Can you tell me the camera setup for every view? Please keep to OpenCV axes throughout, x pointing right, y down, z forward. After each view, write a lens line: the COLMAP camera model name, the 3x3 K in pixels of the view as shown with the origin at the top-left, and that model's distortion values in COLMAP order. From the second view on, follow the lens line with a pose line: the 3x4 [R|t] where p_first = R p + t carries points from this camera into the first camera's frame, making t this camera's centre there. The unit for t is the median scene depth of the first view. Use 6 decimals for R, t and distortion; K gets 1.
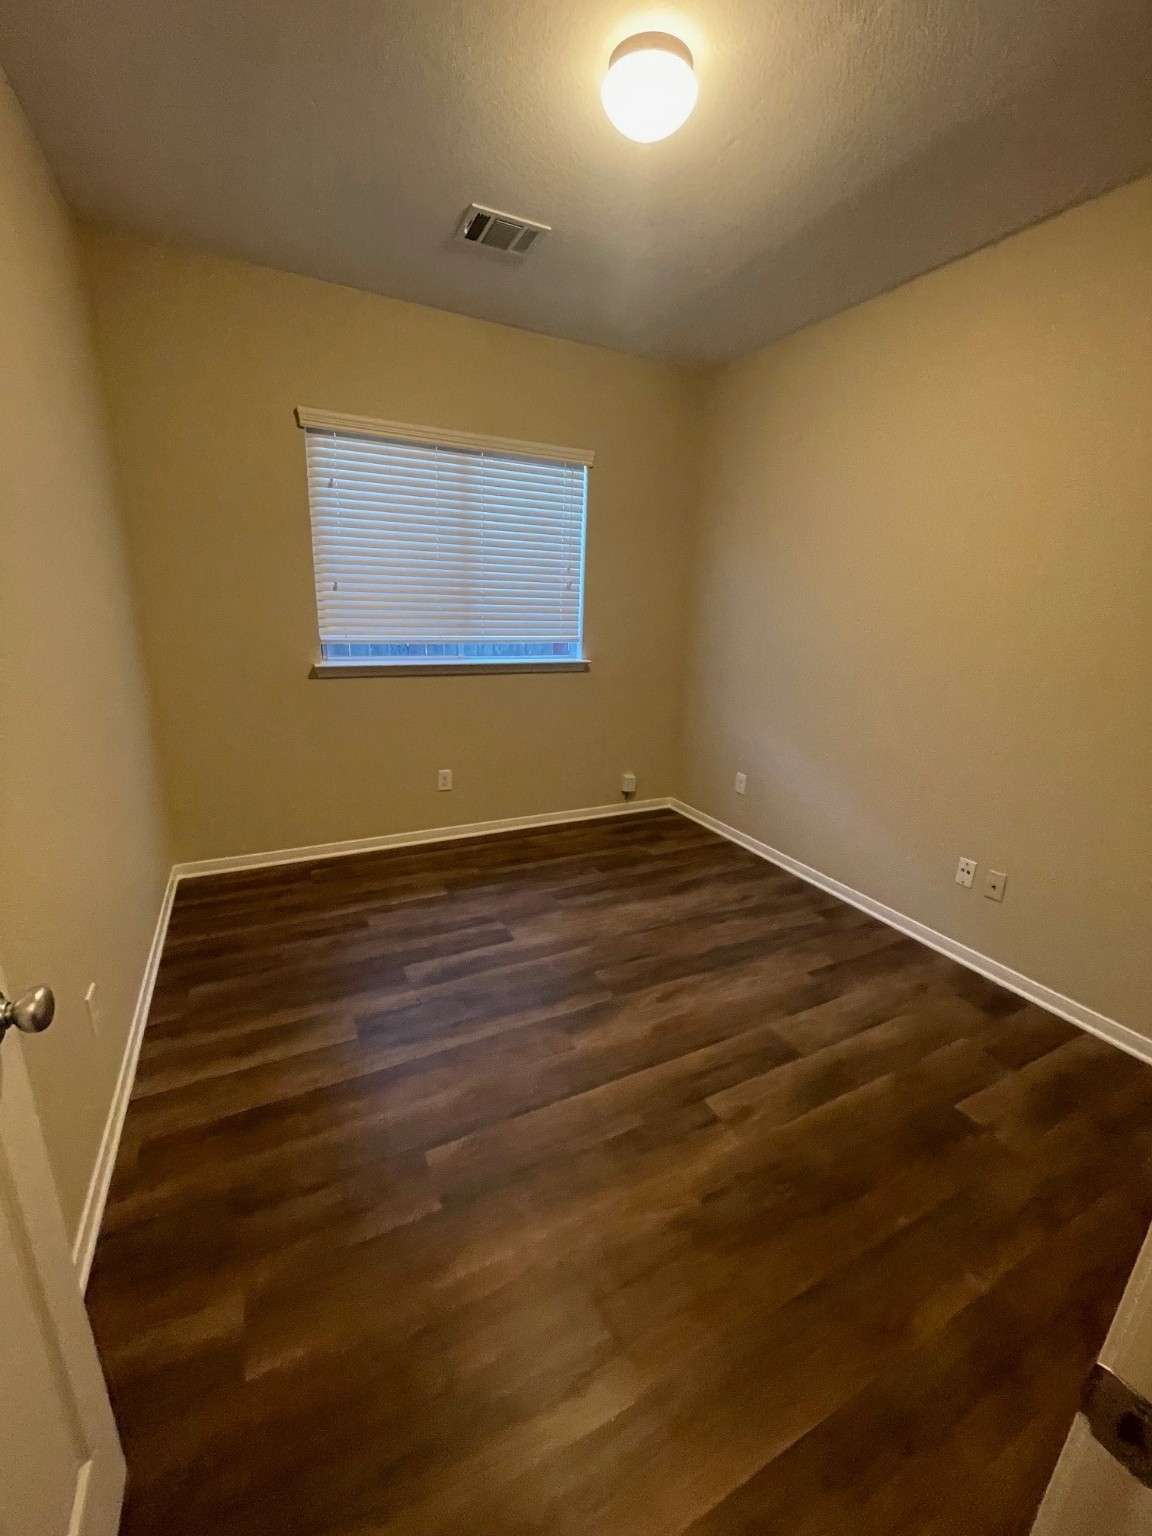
lens RADIAL K [[621.2, 0, 575.8], [0, 621.2, 764.7], [0, 0, 1]] dist [-0.001129, 0.000289]
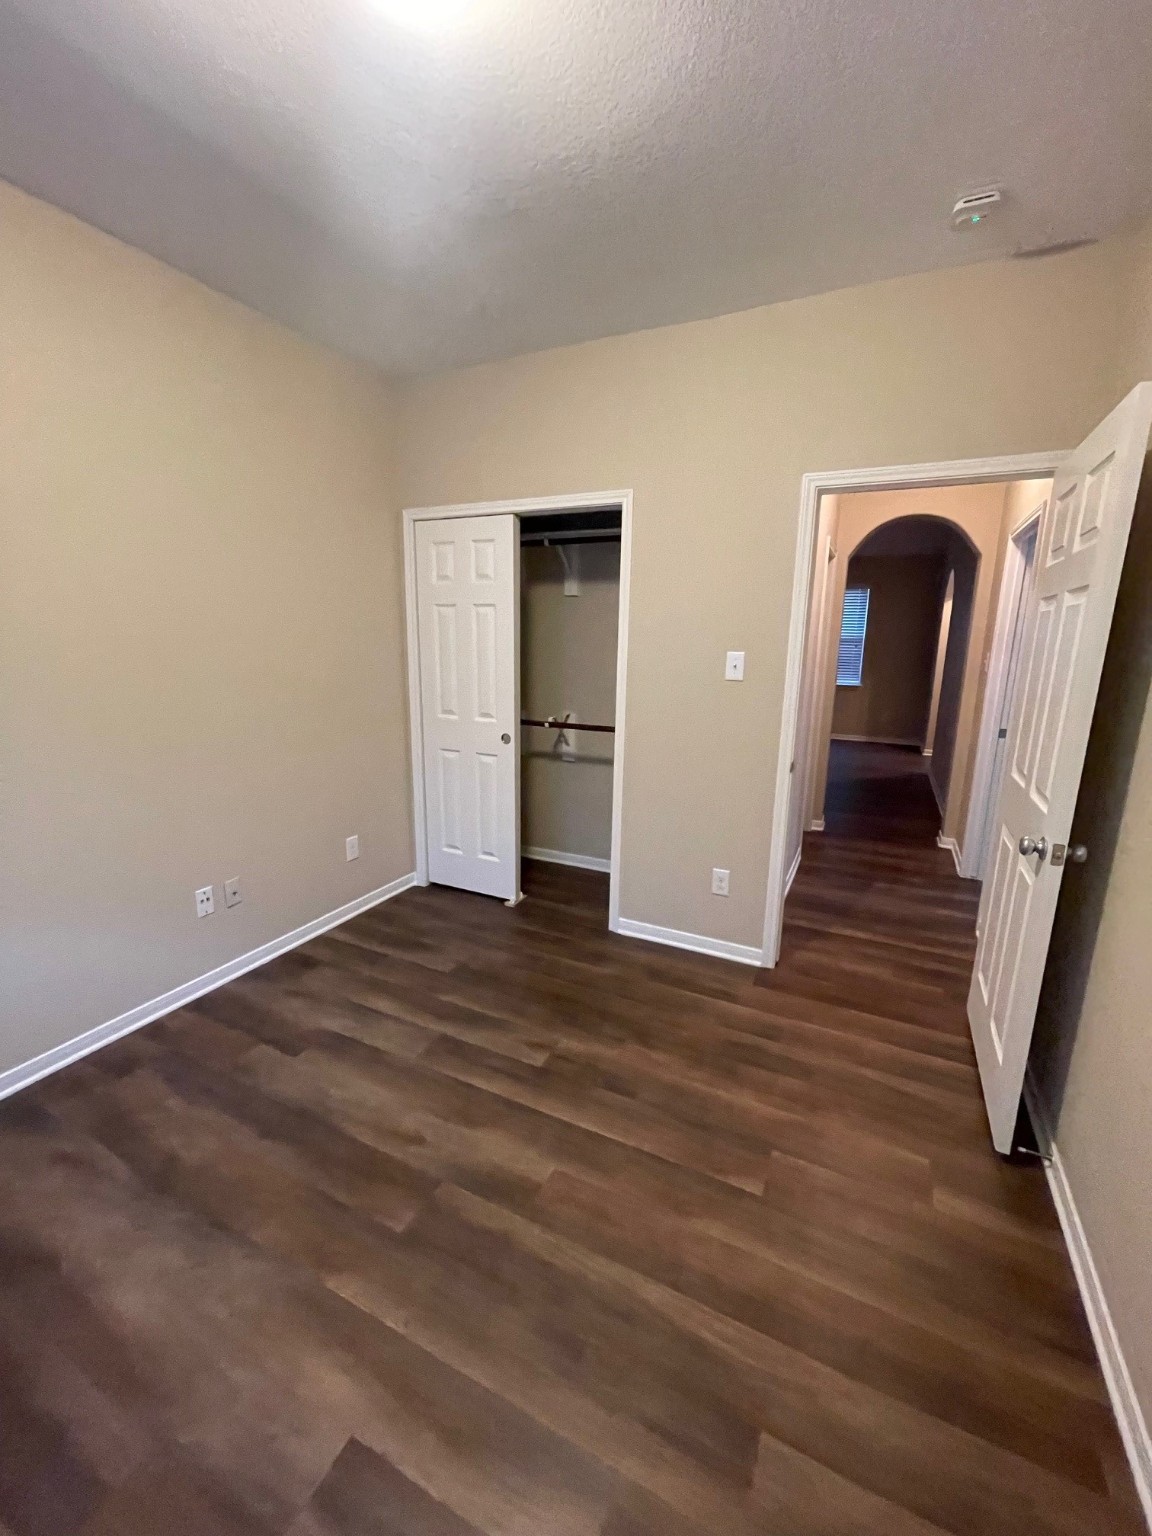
lens RADIAL K [[621.2, 0, 575.6], [0, 621.2, 759.2], [0, 0, 1]] dist [-0.001129, 0.000289]
pose [[-0.605274, -0.200331, 0.770397, -0.402932], [0.169688, 0.913097, 0.370756, -0.270343], [-0.777721, 0.355136, -0.518680, 0.864861]]
